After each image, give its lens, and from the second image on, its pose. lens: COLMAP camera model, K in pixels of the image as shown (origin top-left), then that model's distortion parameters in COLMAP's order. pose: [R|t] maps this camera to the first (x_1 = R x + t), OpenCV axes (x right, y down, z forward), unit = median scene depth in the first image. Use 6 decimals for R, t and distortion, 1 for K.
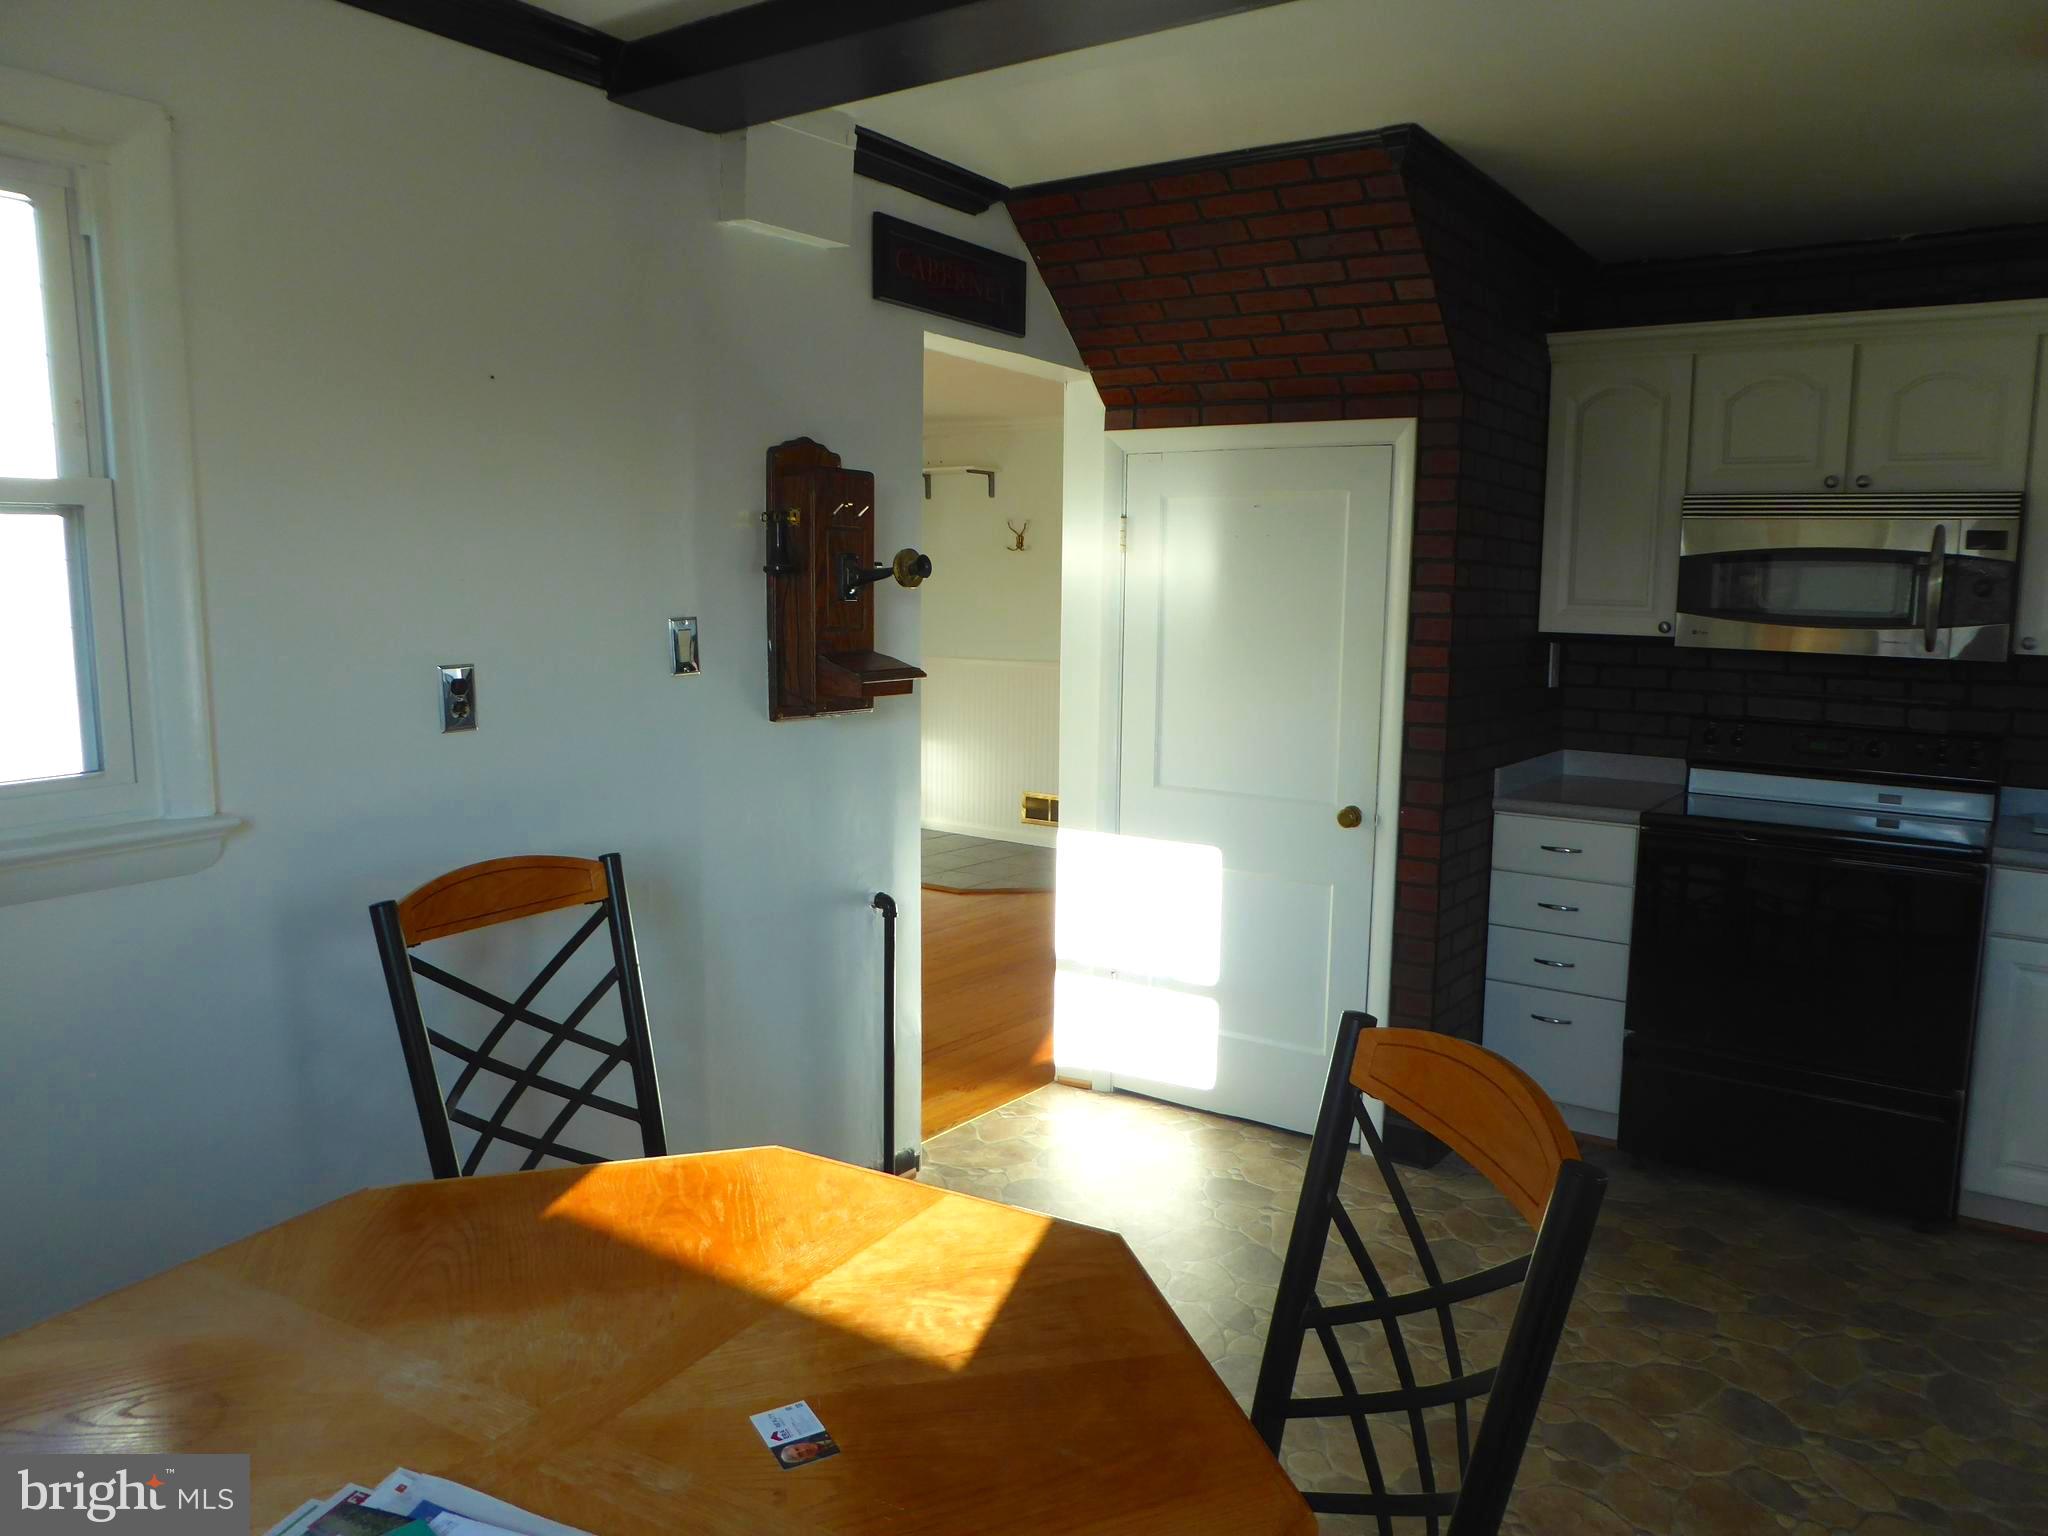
lens RADIAL K [[1479.3, 0, 1037.1], [0, 1479.3, 760.2], [0, 0, 1]] dist [-0.019345, 0.003592]
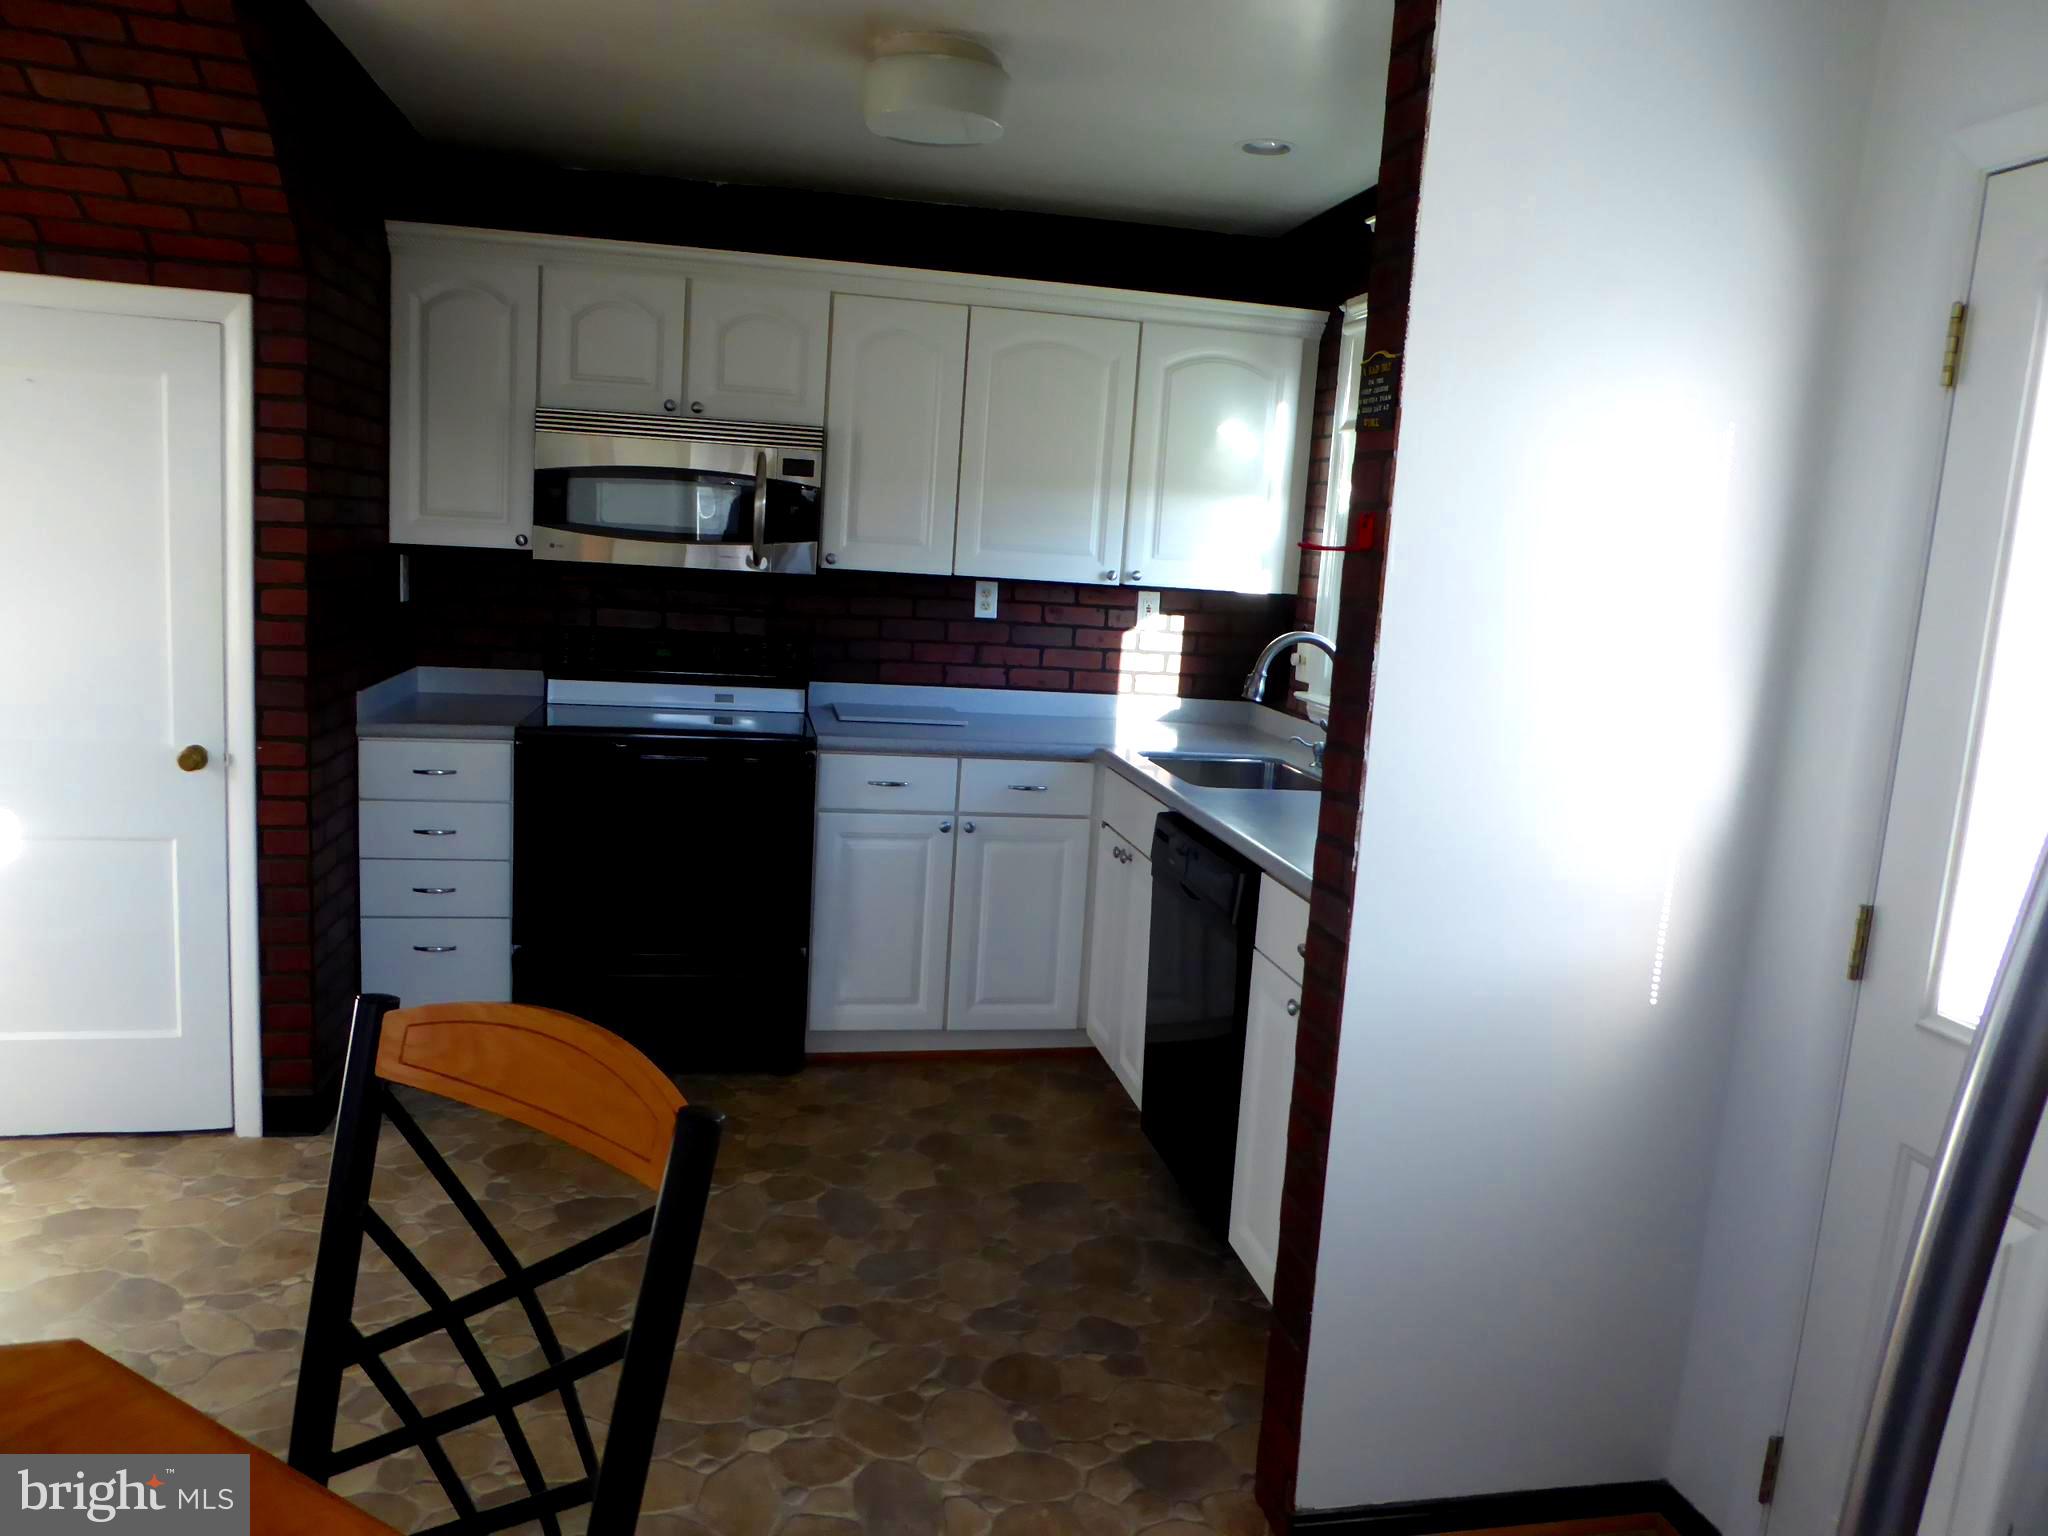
lens RADIAL K [[1479.3, 0, 1046.3], [0, 1479.3, 755.4], [0, 0, 1]] dist [-0.019345, 0.003592]
pose [[0.699085, -0.086526, 0.709784, -0.049648], [0.043438, 0.995957, 0.078628, -0.009060], [-0.713718, -0.024136, 0.700017, 0.051699]]
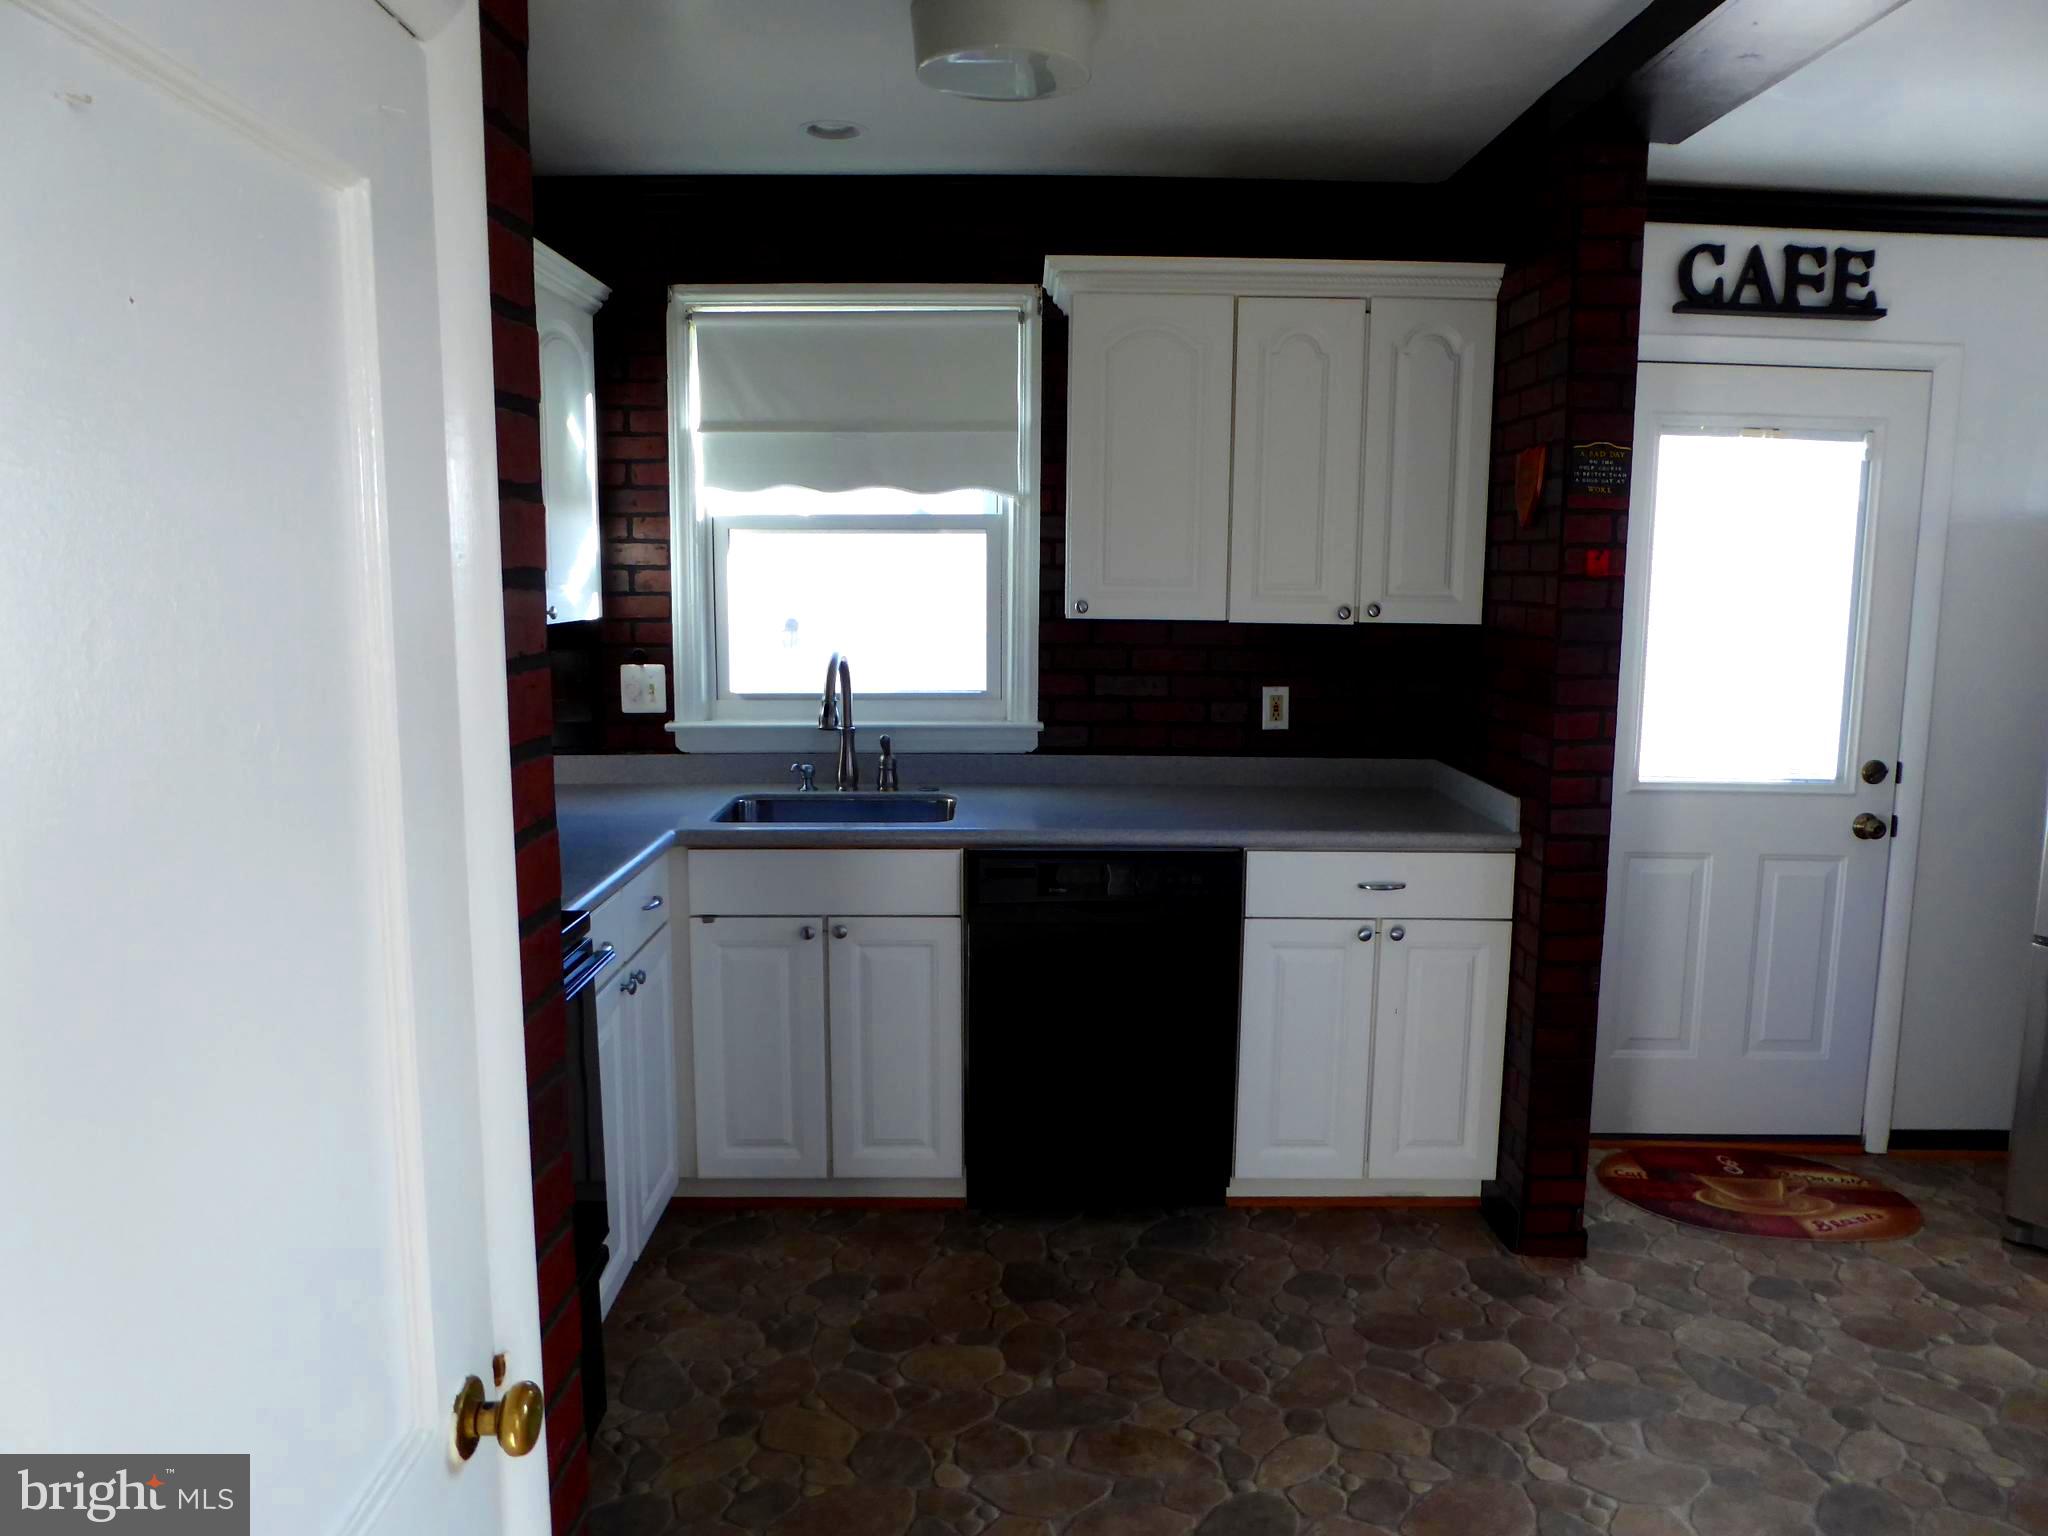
lens RADIAL K [[1479.3, 0, 1032.7], [0, 1479.3, 743.4], [0, 0, 1]] dist [-0.019345, 0.003592]
pose [[-0.574860, -0.131995, 0.807536, -0.063716], [0.082974, 0.972413, 0.218011, -0.156955], [-0.814034, 0.192330, -0.548049, 1.143062]]
